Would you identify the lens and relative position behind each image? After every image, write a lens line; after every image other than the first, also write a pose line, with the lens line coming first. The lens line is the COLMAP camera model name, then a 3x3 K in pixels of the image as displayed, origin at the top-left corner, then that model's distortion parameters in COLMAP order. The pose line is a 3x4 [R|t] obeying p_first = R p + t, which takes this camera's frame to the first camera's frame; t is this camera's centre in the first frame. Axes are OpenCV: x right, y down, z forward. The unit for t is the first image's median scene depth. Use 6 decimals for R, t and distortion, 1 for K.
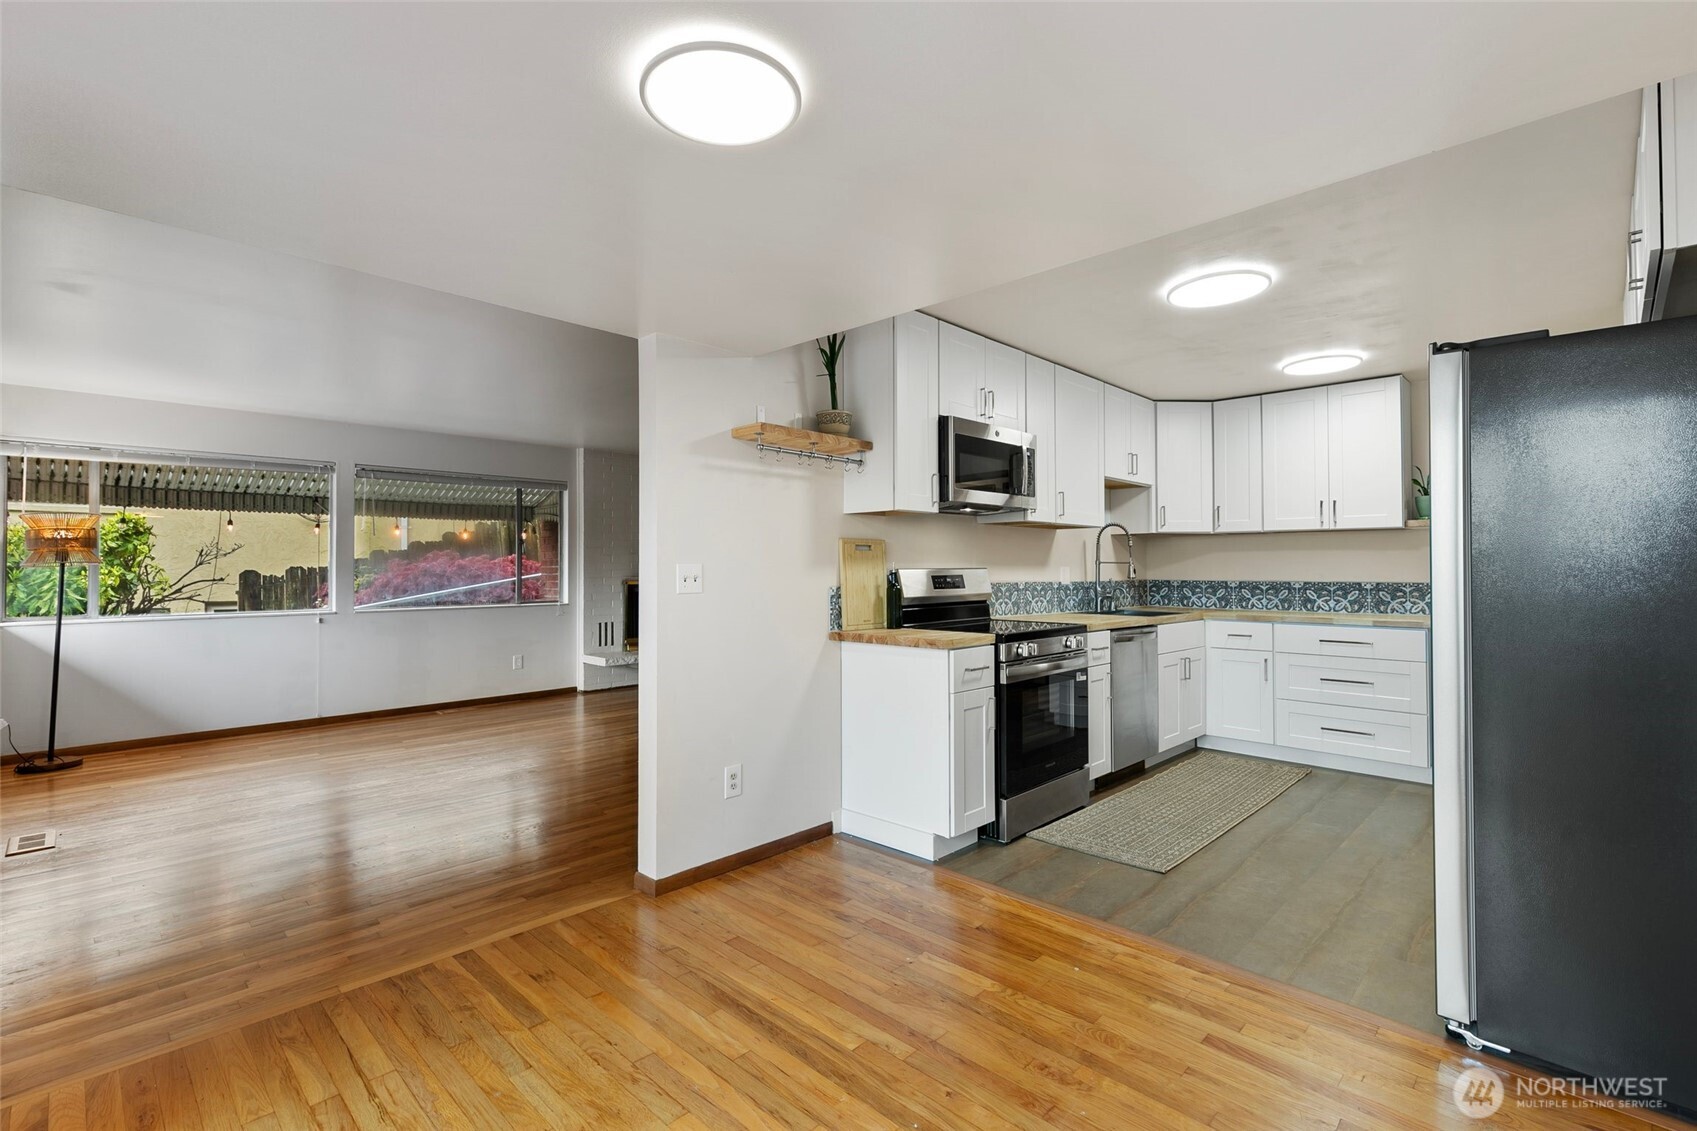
lens RADIAL K [[769.5, 0, 846.2], [0, 769.5, 553.4], [0, 0, 1]] dist [0.006583, -0.001374]
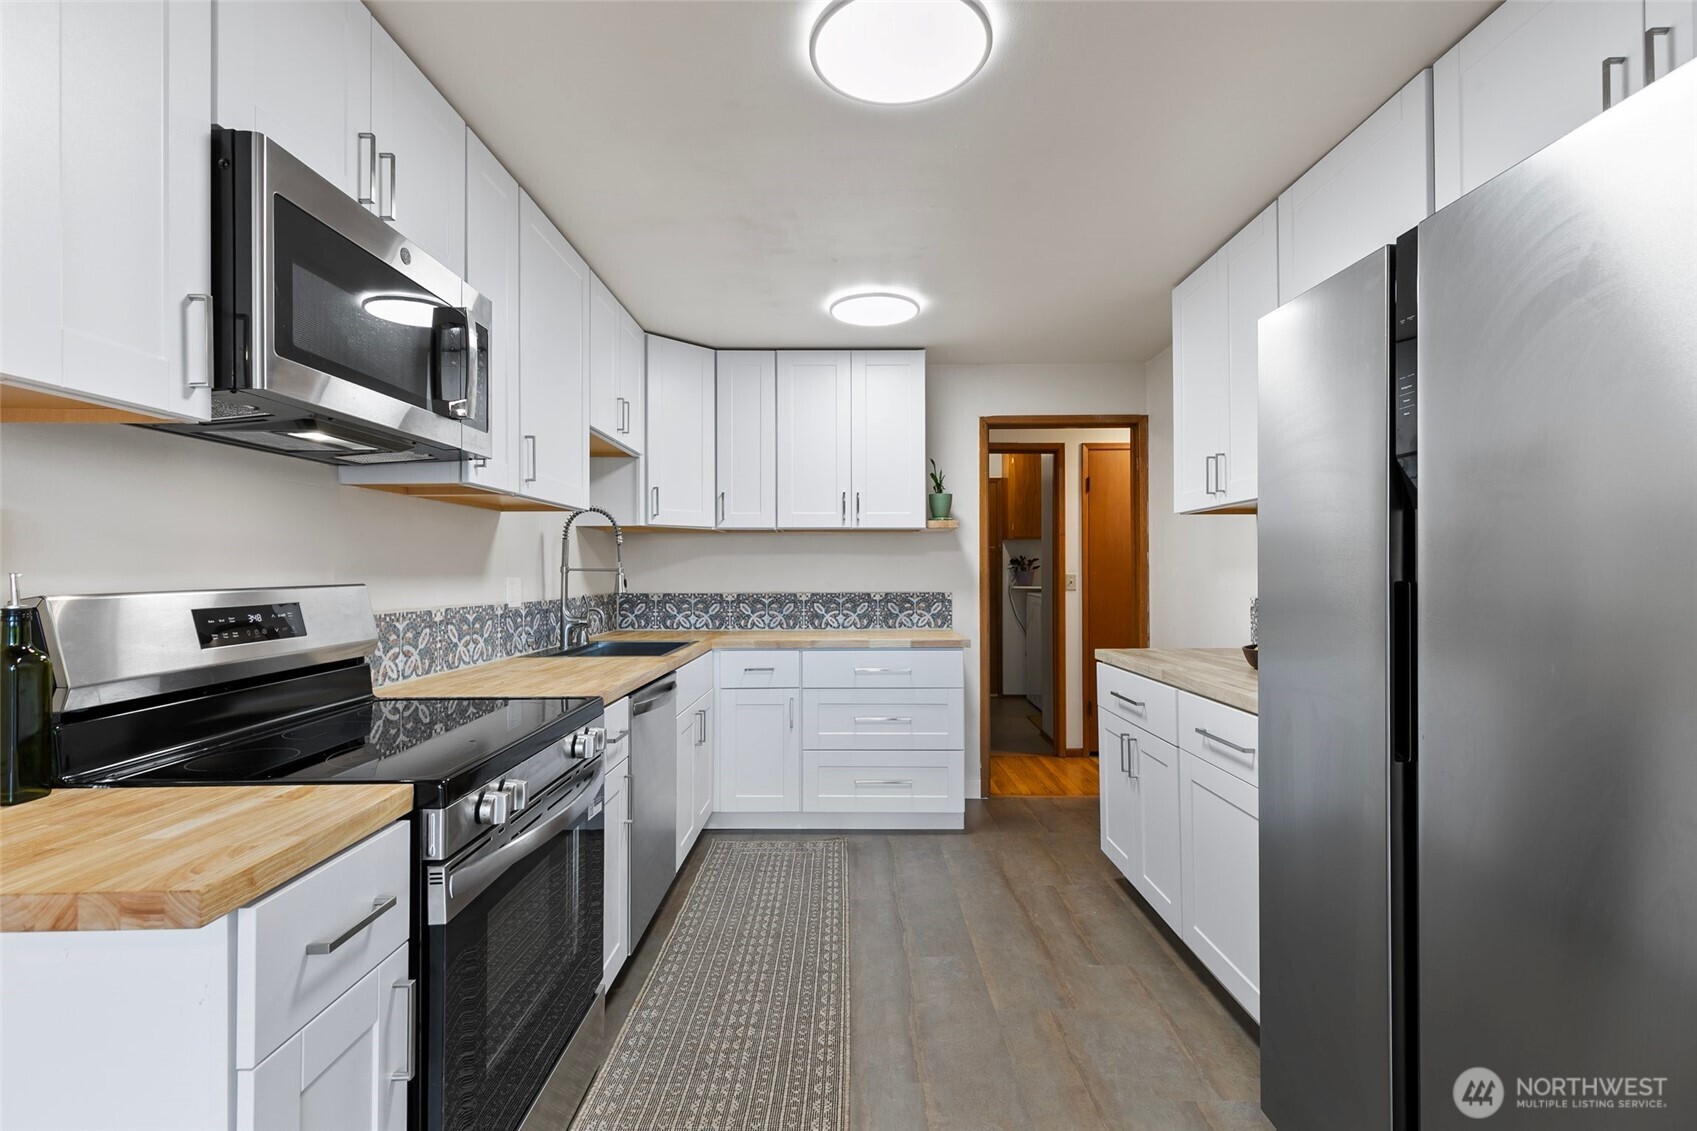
lens RADIAL K [[769.5, 0, 852.6], [0, 769.5, 558.7], [0, 0, 1]] dist [0.006583, -0.001374]
pose [[0.714537, 0.008936, 0.699540, 0.066437], [-0.011361, 0.999935, -0.001169, 0.001632], [-0.699505, -0.007112, 0.714592, 0.446039]]
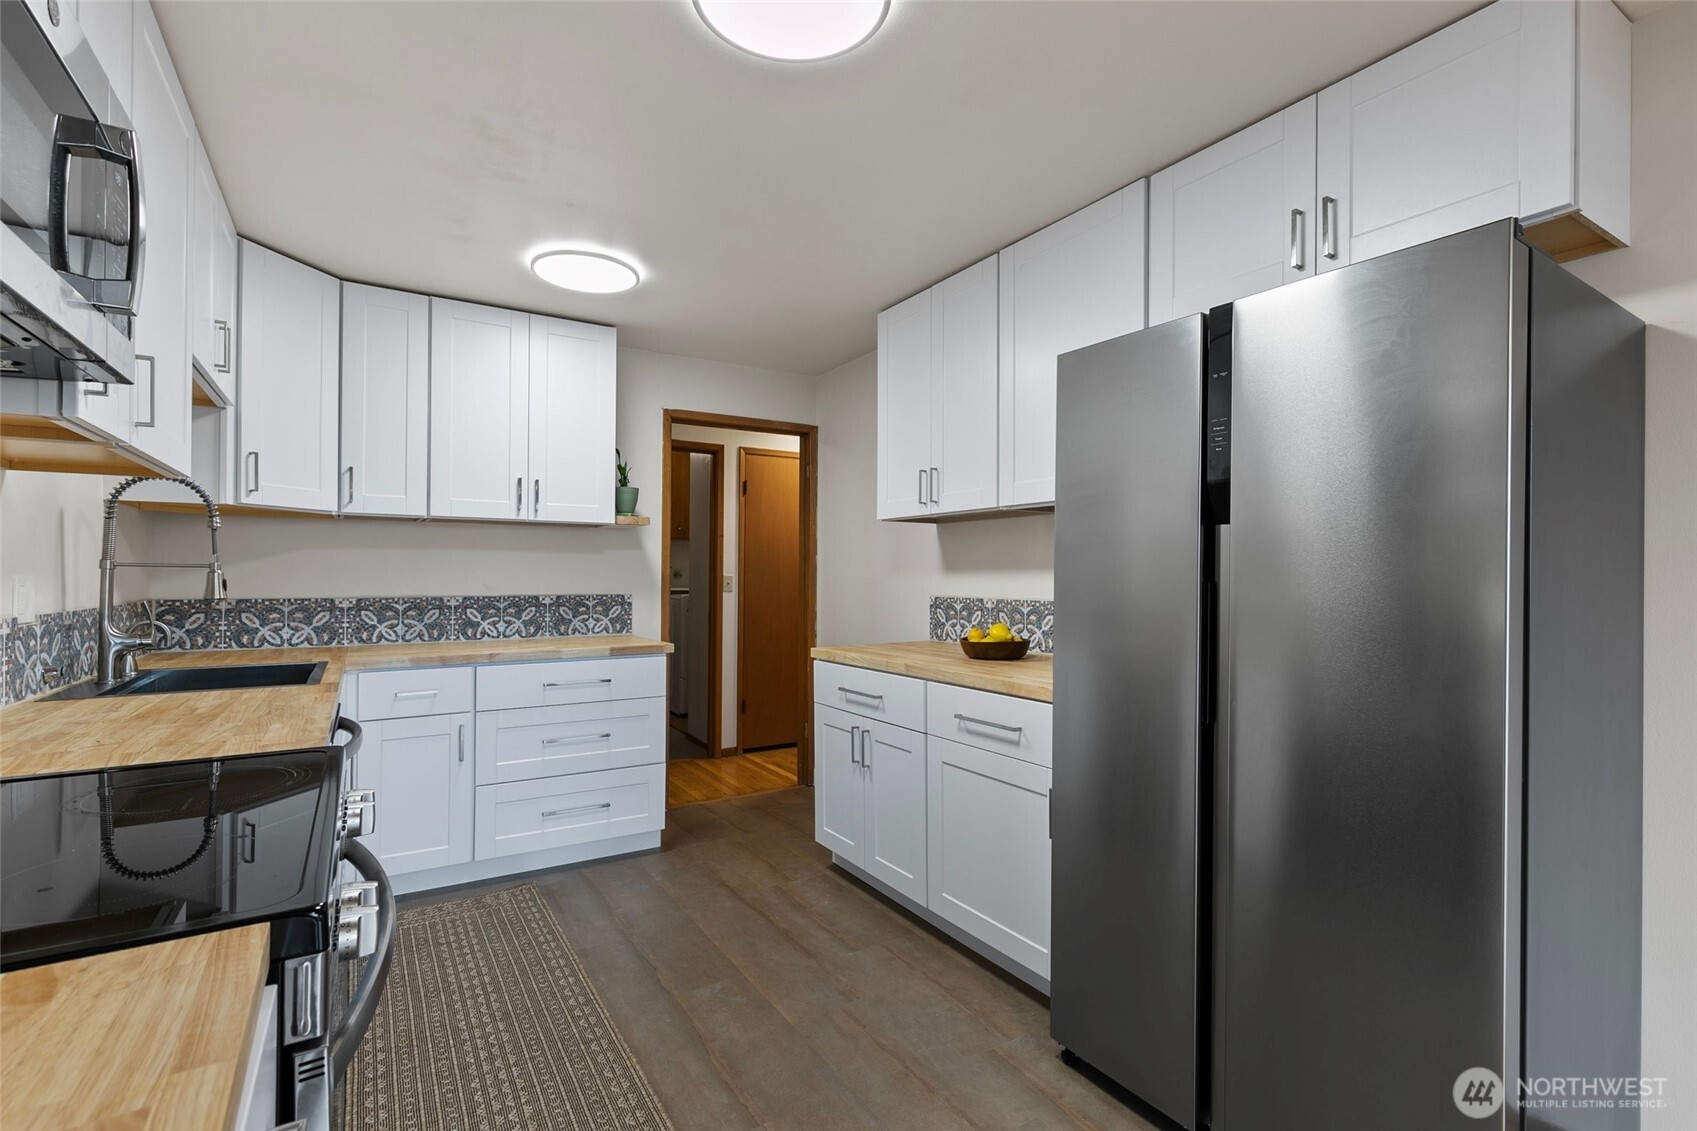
lens RADIAL K [[769.5, 0, 851.5], [0, 769.5, 564.3], [0, 0, 1]] dist [0.006583, -0.001374]
pose [[0.236436, 0.012612, 0.971565, 0.022148], [-0.024333, 0.999679, -0.007055, 0.006062], [-0.971342, -0.021973, 0.236667, 0.582579]]
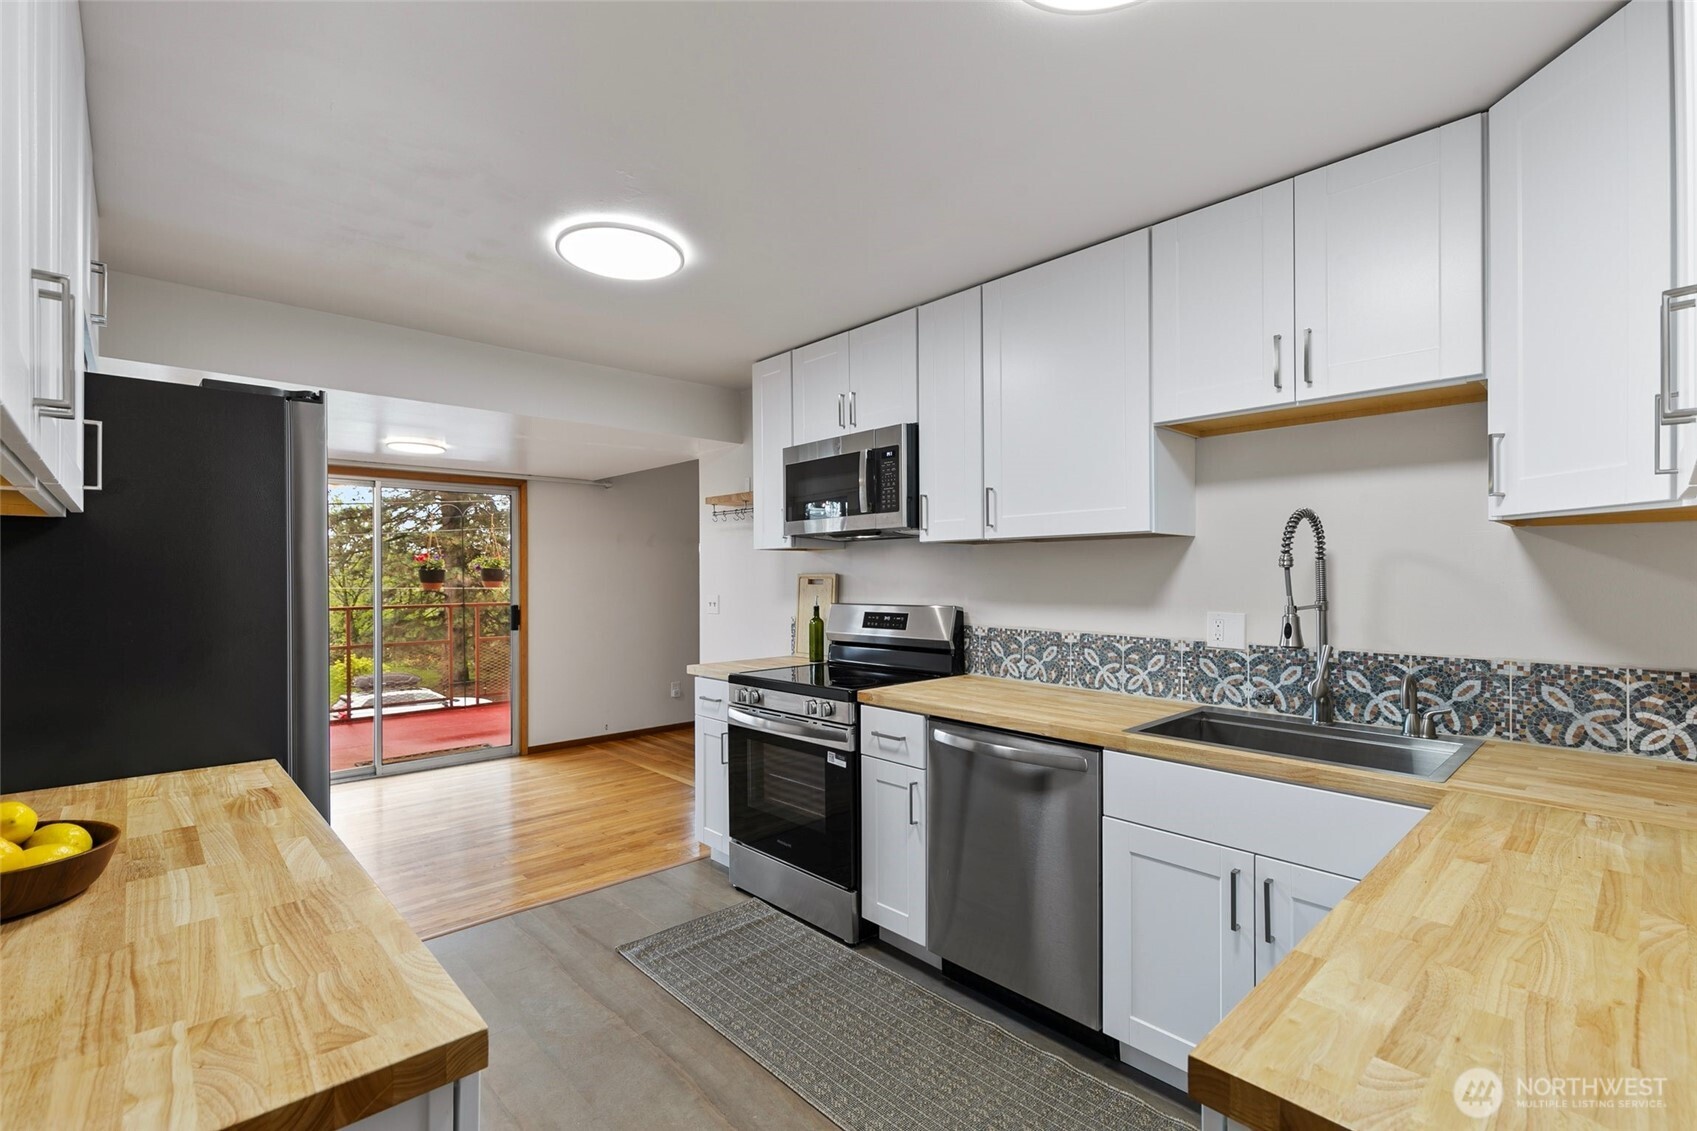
lens RADIAL K [[769.5, 0, 850.5], [0, 769.5, 569.6], [0, 0, 1]] dist [0.006583, -0.001374]
pose [[-0.045167, -0.004639, -0.998969, 0.850125], [0.023848, 0.999699, -0.005721, -0.012953], [0.998695, -0.024082, -0.045042, 0.863511]]
